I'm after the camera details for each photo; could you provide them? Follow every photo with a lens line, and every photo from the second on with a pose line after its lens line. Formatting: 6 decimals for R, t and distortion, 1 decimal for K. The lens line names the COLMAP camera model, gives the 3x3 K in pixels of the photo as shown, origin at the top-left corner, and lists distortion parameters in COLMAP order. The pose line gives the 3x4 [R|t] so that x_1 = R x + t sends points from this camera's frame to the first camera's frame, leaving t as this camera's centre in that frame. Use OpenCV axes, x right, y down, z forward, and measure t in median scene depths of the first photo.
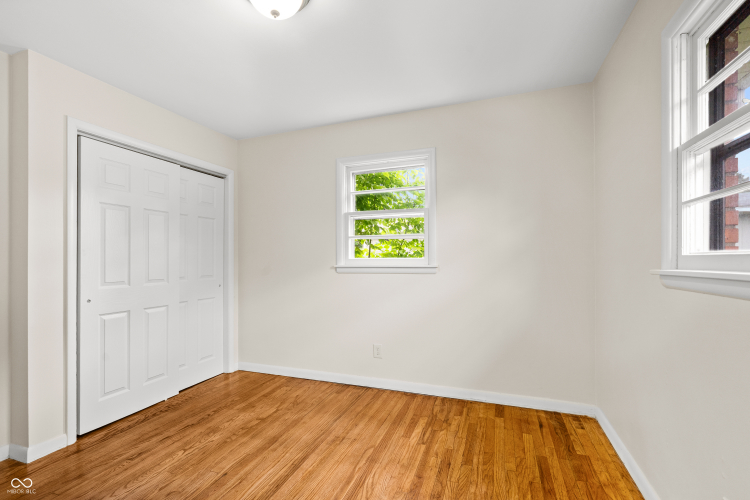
lens RADIAL K [[317.3, 0, 393.3], [0, 317.3, 259.3], [0, 0, 1]] dist [0.000088, 0.000104]
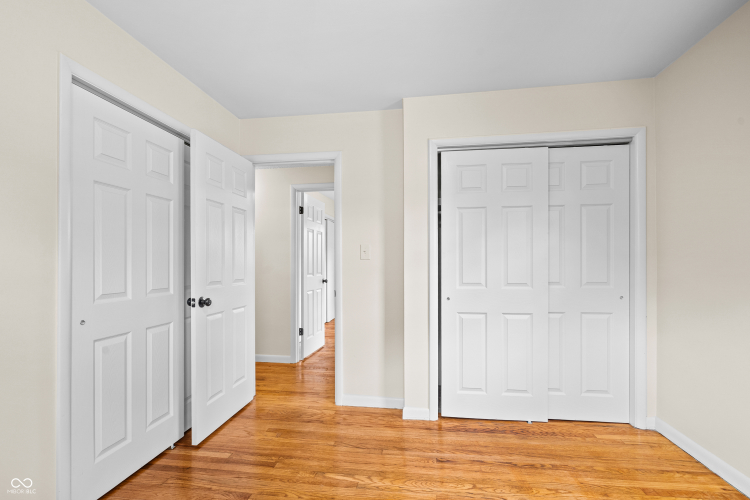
lens RADIAL K [[350.1, 0, 375.4], [0, 350.1, 261.5], [0, 0, 1]] dist [-0.001523, -0.000085]
pose [[0.185313, 0.005559, -0.982664, 0.172111], [0.003475, 0.999974, 0.006312, -0.006528], [0.982673, -0.004585, 0.185289, 0.468615]]
